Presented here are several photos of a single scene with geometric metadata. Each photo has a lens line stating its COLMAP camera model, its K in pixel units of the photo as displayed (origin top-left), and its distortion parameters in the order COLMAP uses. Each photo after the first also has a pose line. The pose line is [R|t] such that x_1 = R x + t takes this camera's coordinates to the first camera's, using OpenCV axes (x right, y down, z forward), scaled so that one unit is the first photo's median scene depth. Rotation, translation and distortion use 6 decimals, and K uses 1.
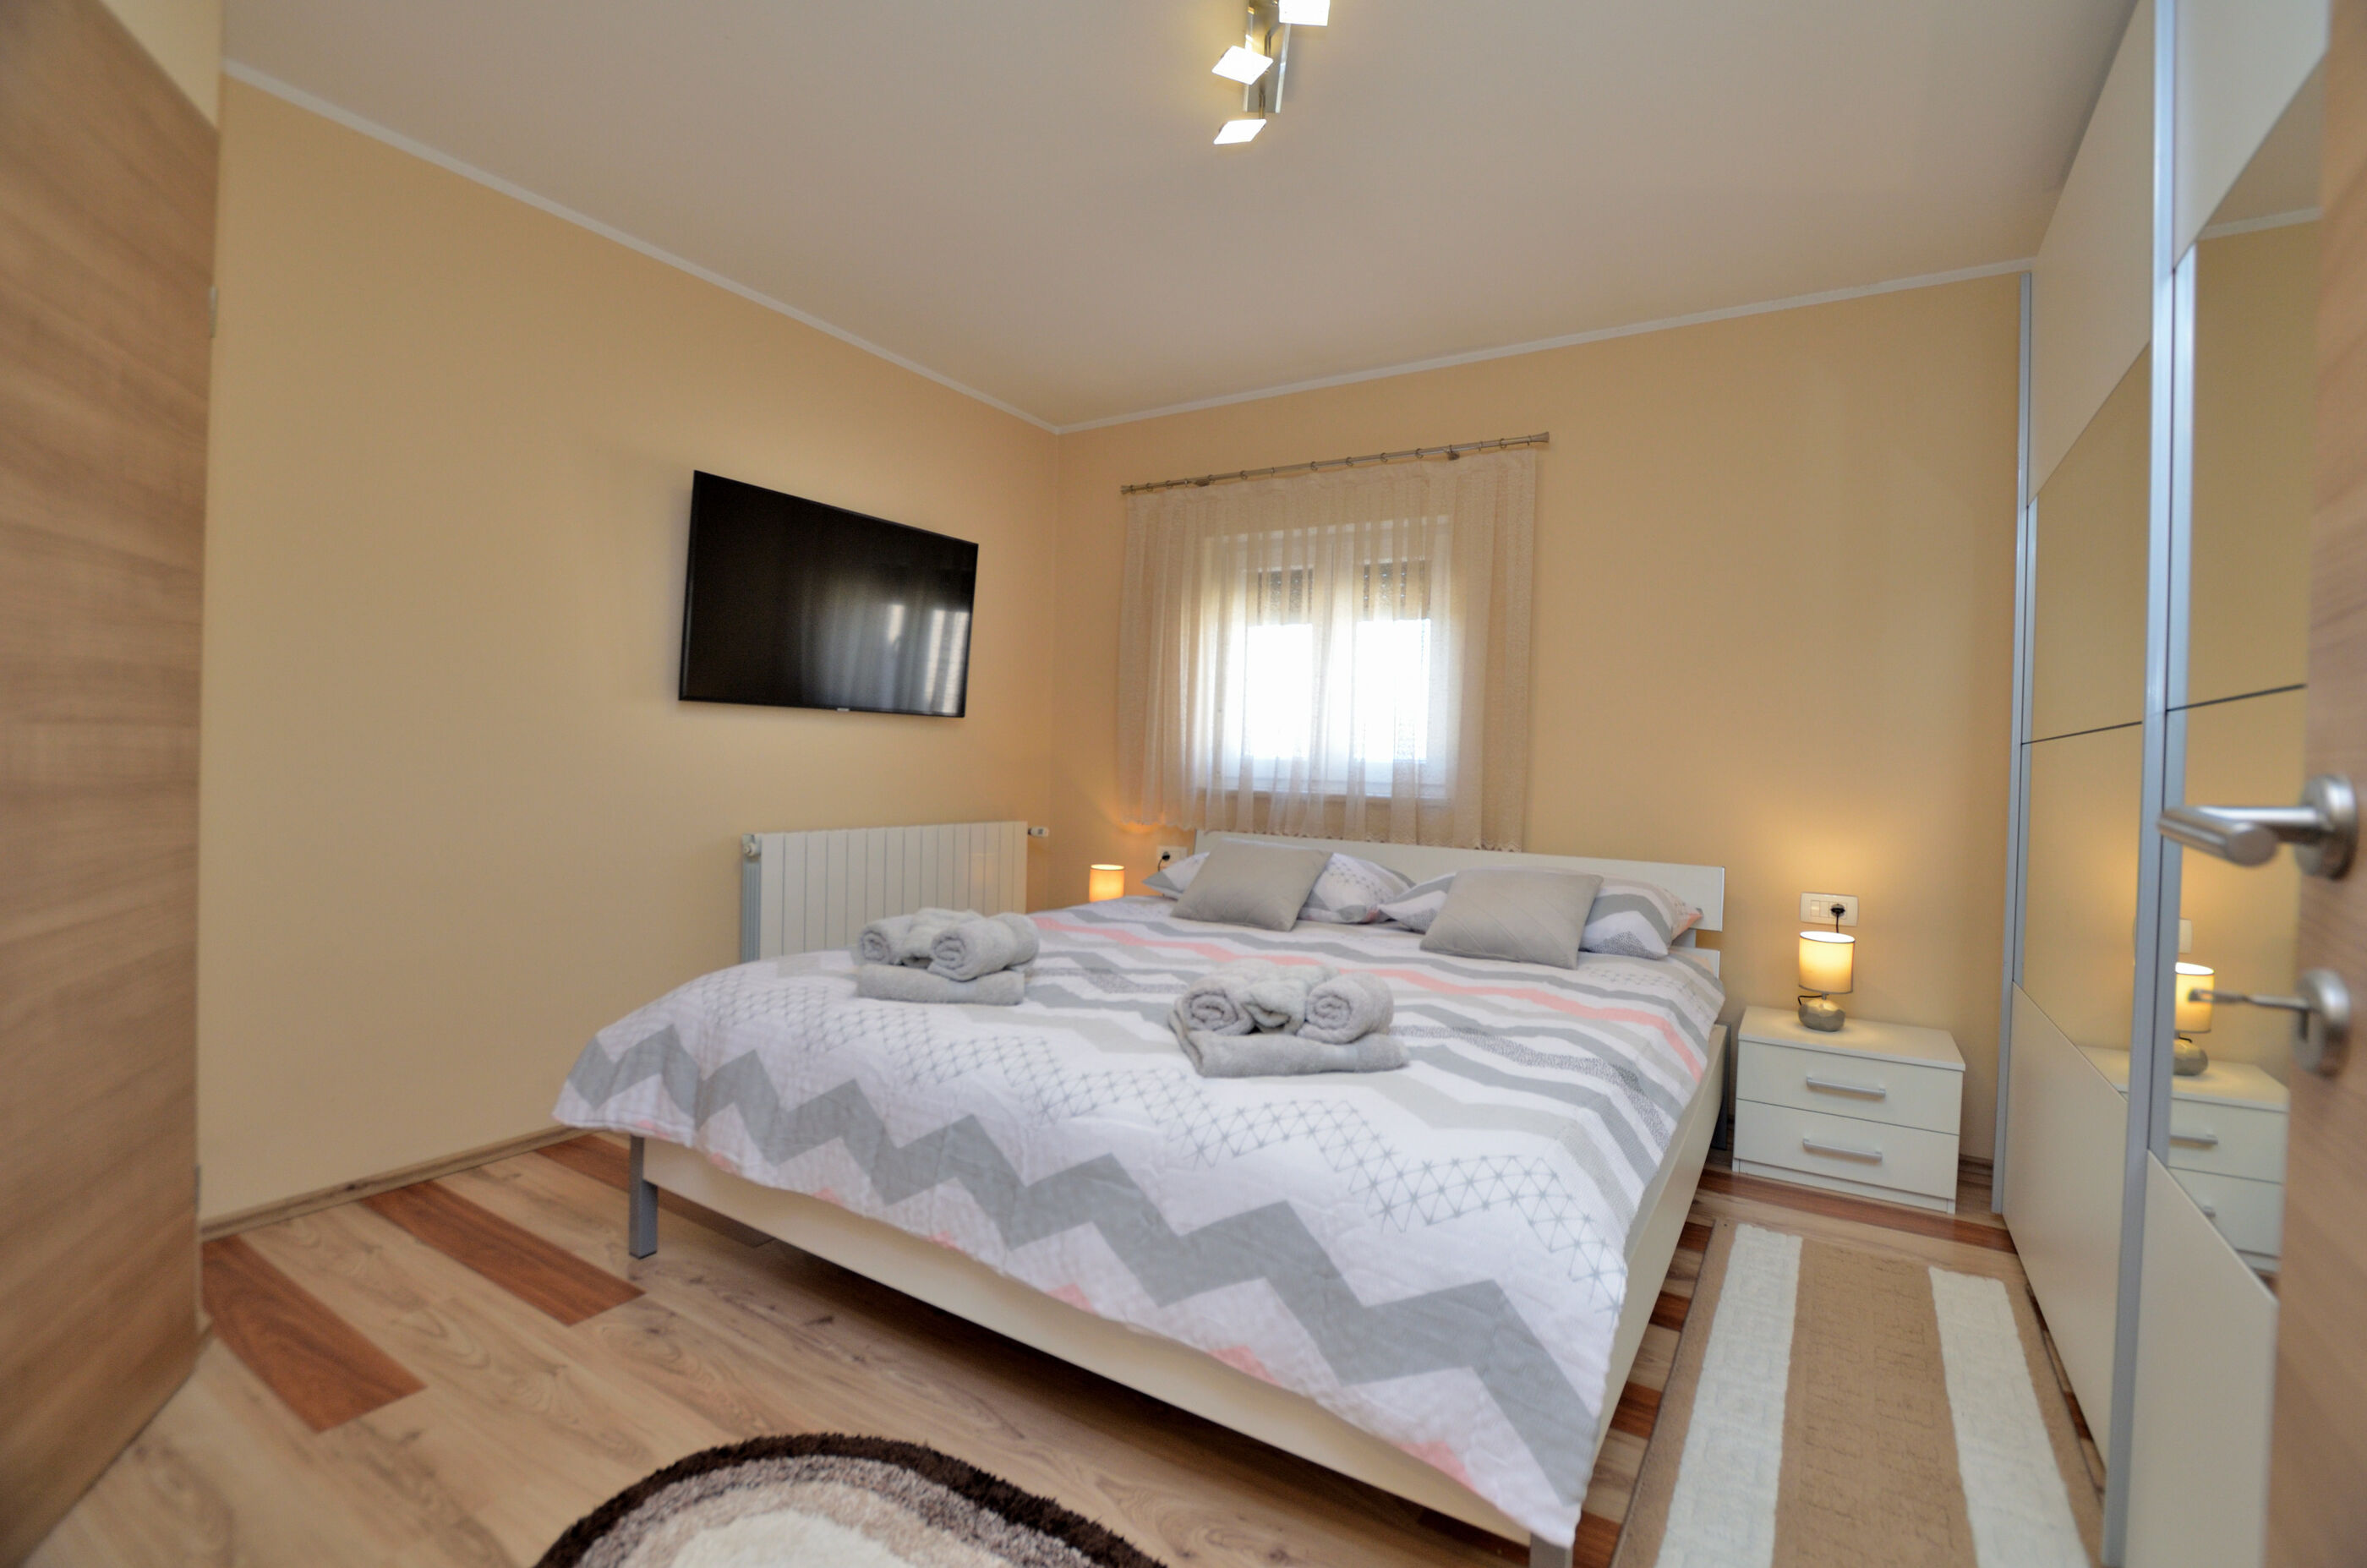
lens RADIAL K [[1036.3, 0, 1187.4], [0, 1036.3, 779.5], [0, 0, 1]] dist [-0.026746, 0.002767]
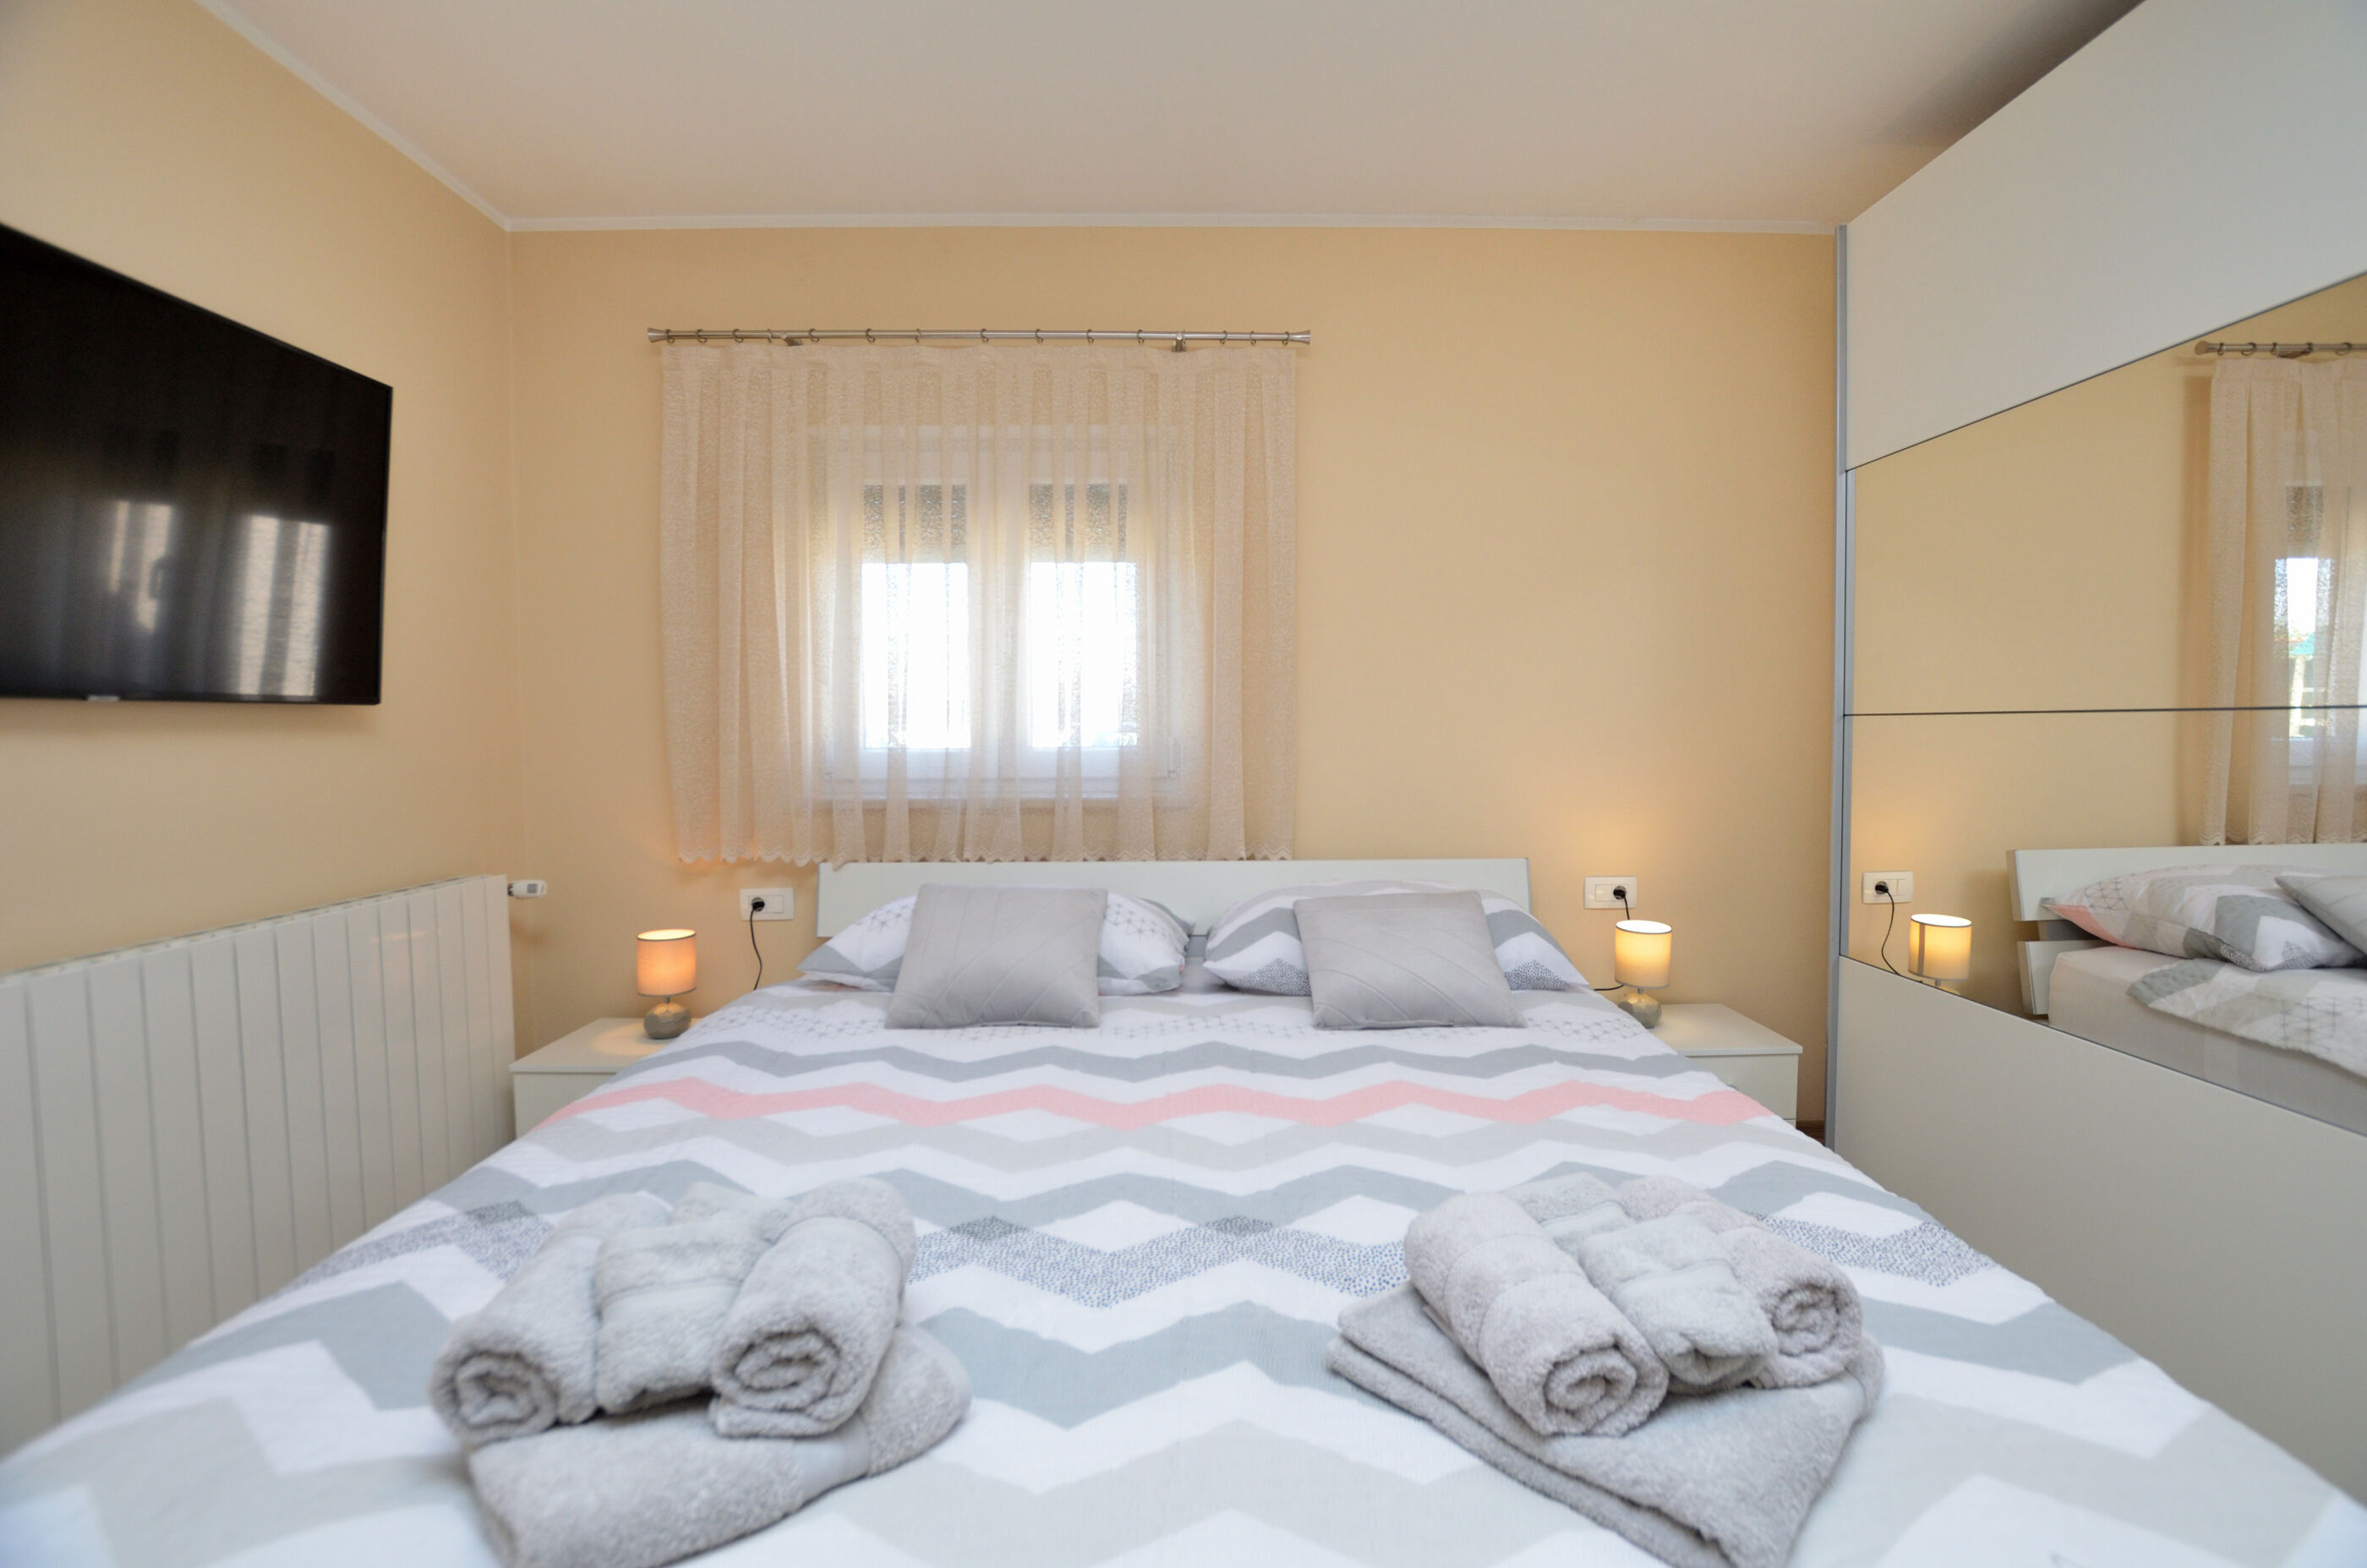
lens RADIAL K [[1036.3, 0, 1188.3], [0, 1036.3, 772.9], [0, 0, 1]] dist [-0.026746, 0.002767]
pose [[0.839538, -0.058986, 0.540090, -0.163380], [0.041137, 0.998137, 0.045067, -0.033067], [-0.541742, -0.015617, 0.840400, 0.340680]]
